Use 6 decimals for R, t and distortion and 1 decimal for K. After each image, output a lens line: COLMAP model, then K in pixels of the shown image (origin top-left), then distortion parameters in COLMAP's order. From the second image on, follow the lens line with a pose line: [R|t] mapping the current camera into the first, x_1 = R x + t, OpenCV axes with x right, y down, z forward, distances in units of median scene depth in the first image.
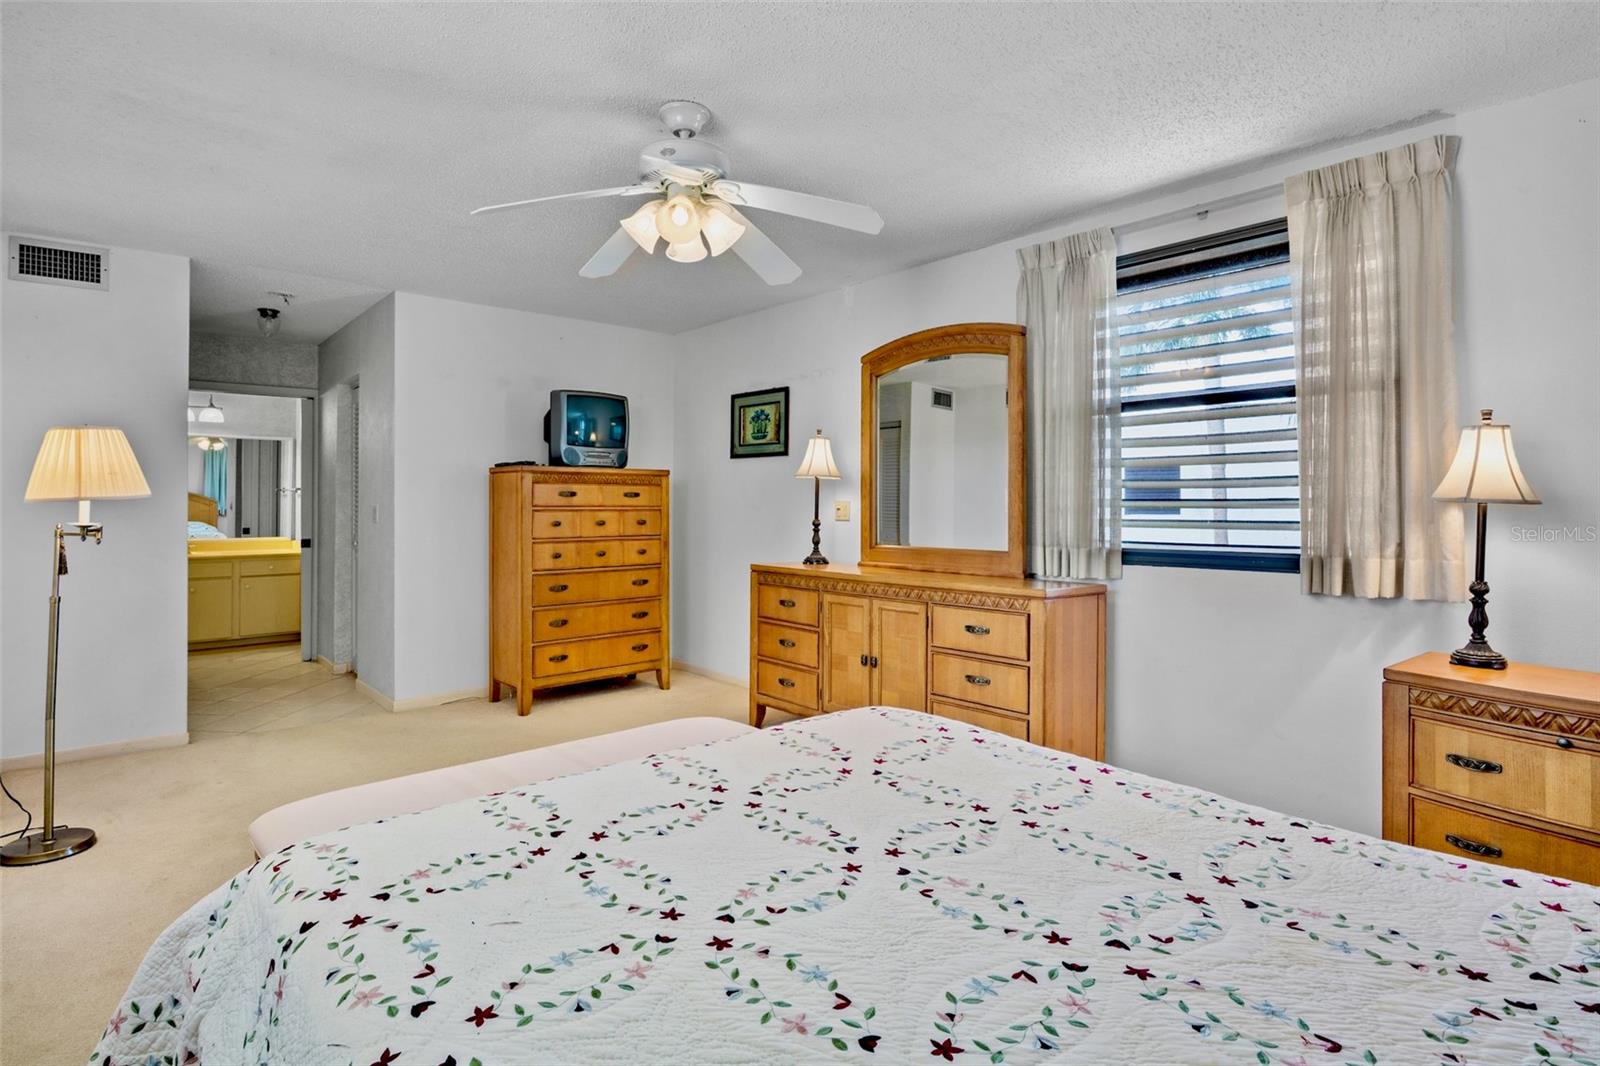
lens RADIAL K [[785.3, 0, 796.1], [0, 785.3, 517.3], [0, 0, 1]] dist [-0.007419, -0.000637]
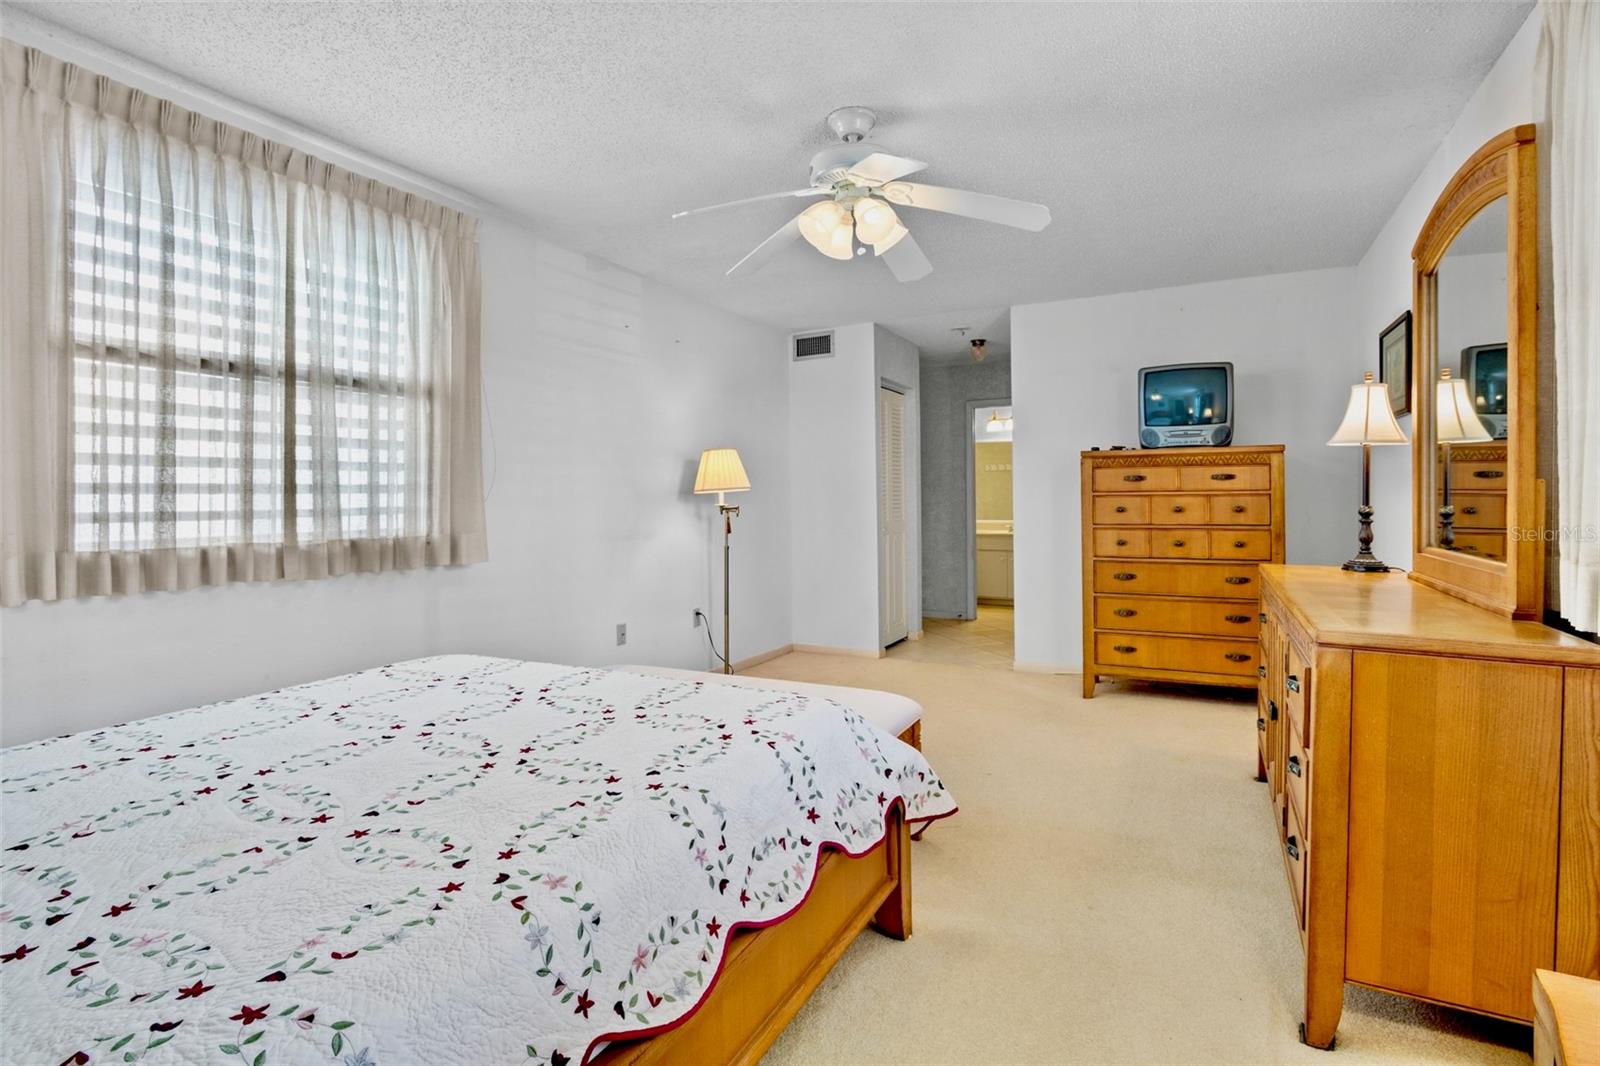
lens RADIAL K [[785.3, 0, 796.1], [0, 785.3, 517.3], [0, 0, 1]] dist [-0.007419, -0.000637]
pose [[0.383311, 0.018607, -0.923432, 0.417164], [-0.004695, 0.999823, 0.018197, 0.001880], [0.923607, -0.002639, 0.383331, 0.251285]]
